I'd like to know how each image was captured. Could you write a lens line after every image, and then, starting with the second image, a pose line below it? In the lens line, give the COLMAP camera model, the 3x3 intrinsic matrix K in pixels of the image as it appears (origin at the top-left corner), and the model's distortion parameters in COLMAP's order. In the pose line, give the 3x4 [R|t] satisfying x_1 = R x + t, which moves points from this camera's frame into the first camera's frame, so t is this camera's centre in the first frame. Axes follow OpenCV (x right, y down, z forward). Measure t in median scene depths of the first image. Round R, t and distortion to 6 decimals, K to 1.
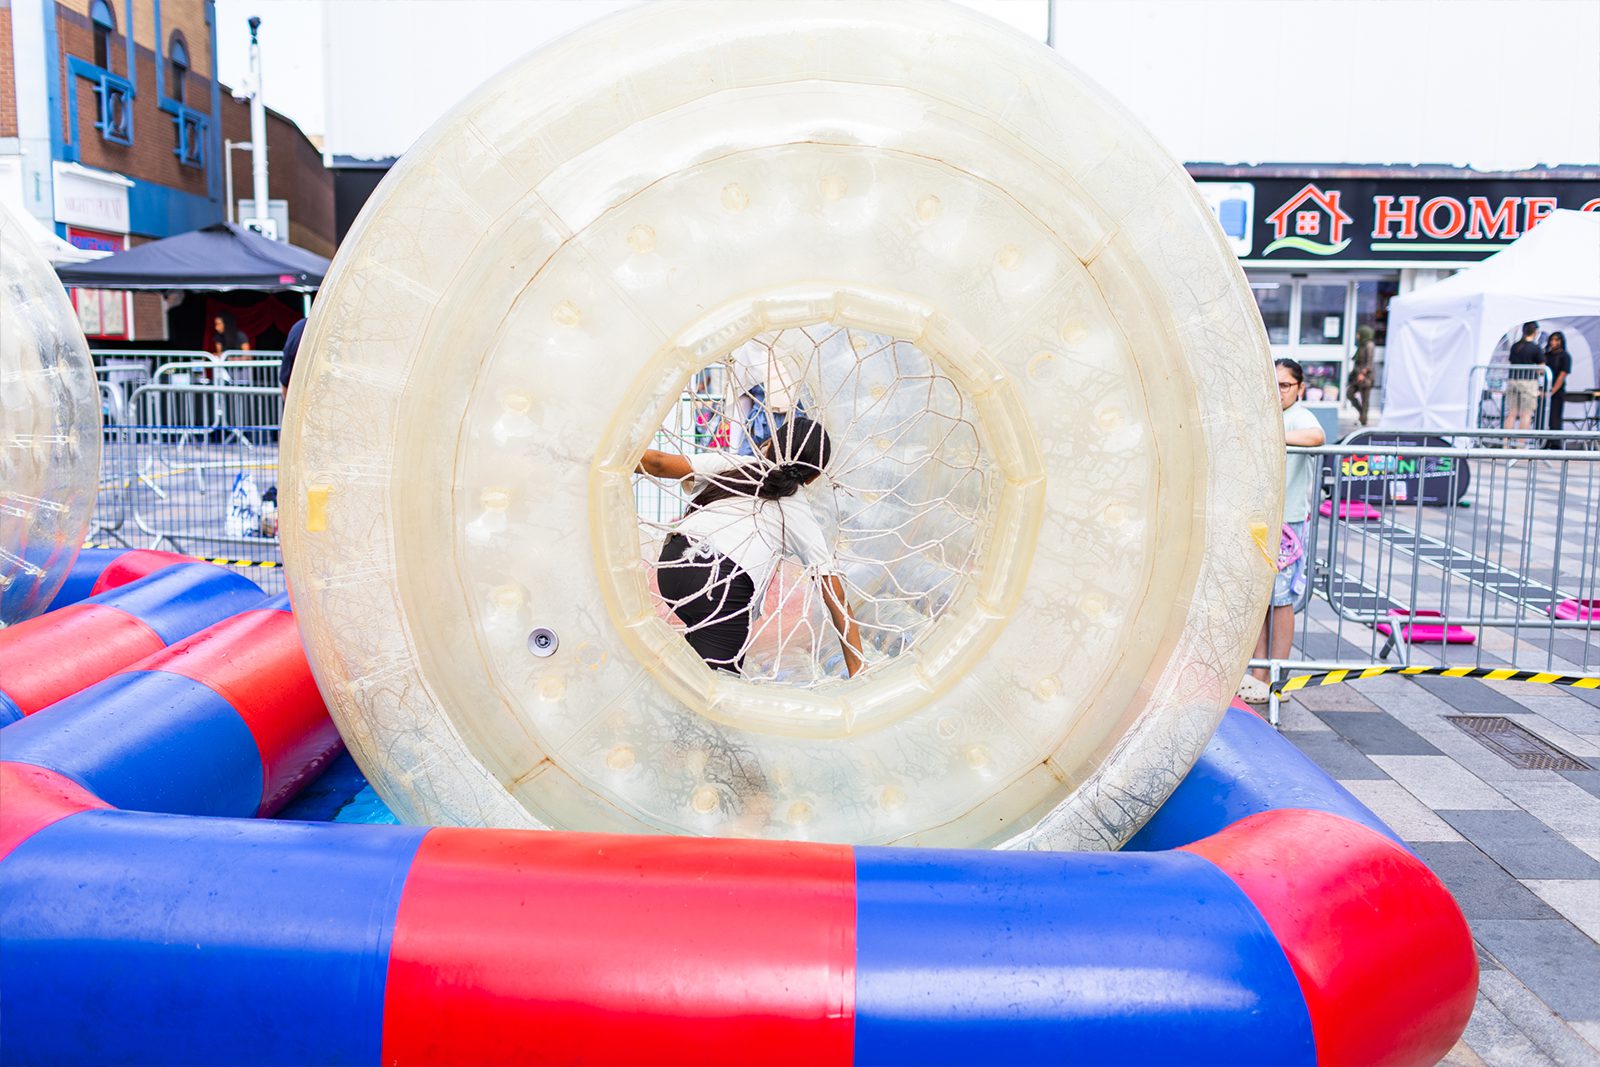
lens RADIAL K [[1510.6, 0, 799.1], [0, 1510.6, 535.3], [0, 0, 1]] dist [0.013108, 0.000000]
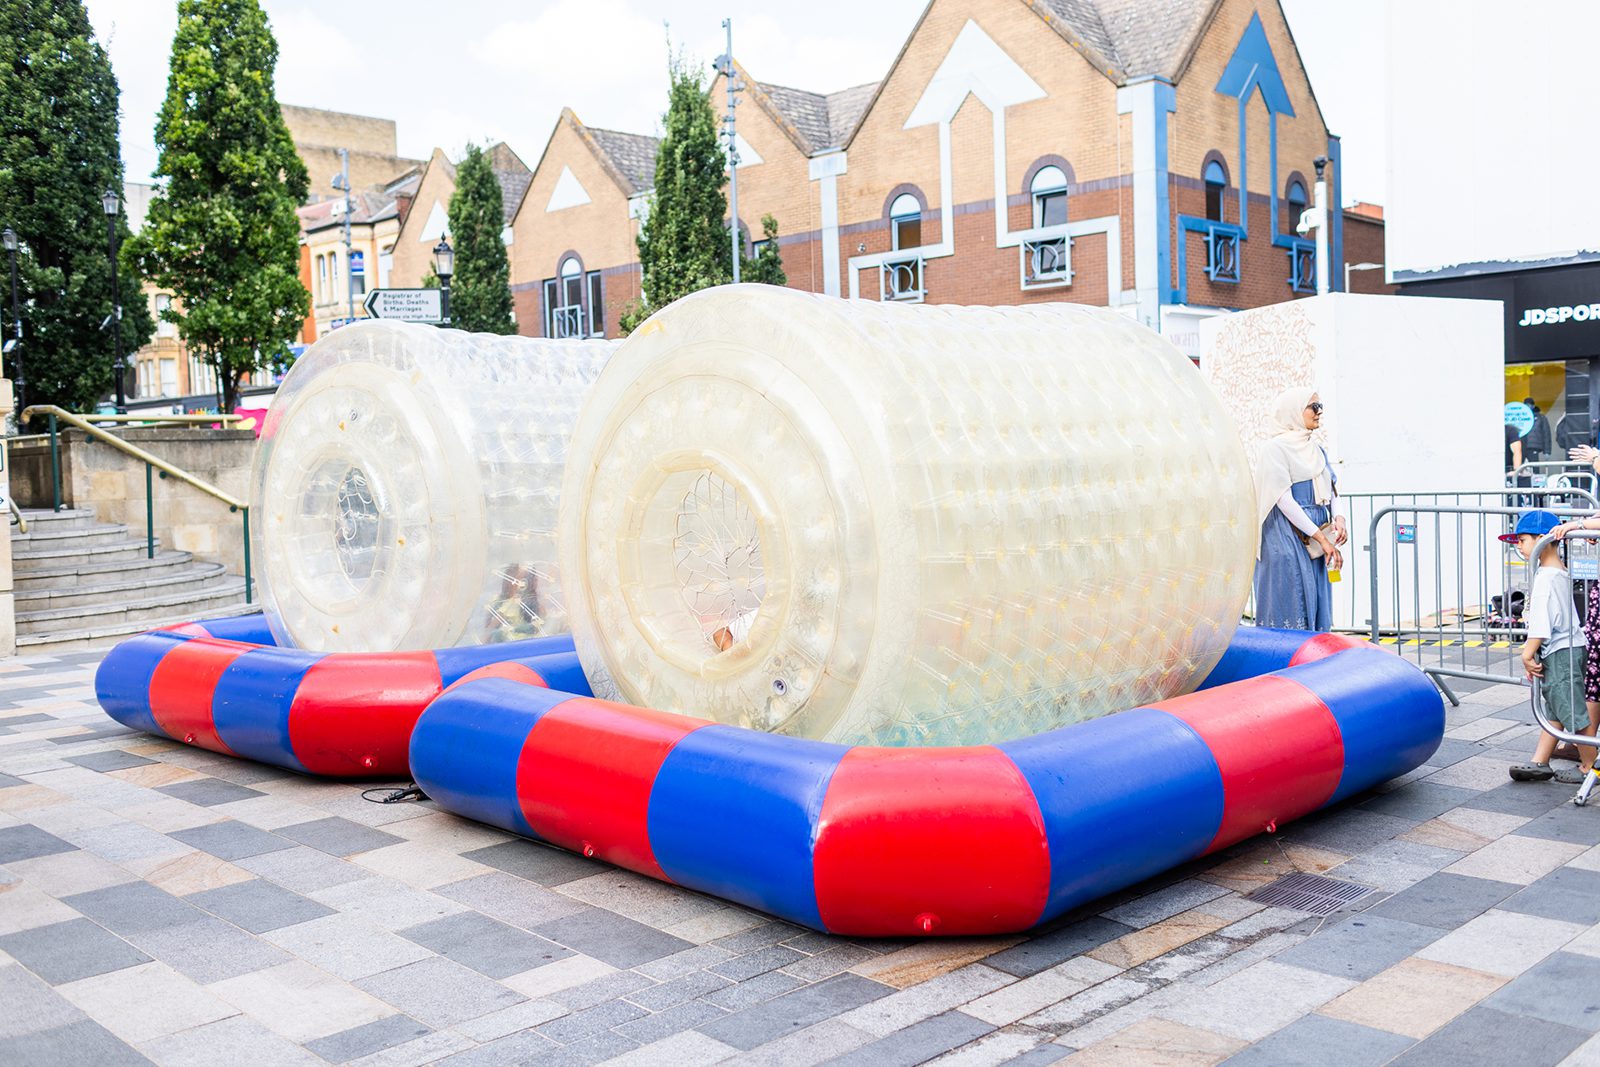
lens RADIAL K [[1510.6, 0, 801.5], [0, 1510.6, 532.0], [0, 0, 1]] dist [0.013108, 0.000000]
pose [[0.715153, 0.001981, -0.698965, 0.126130], [-0.051482, 0.997429, -0.049847, 0.003888], [0.697069, 0.071632, 0.713417, -0.027856]]
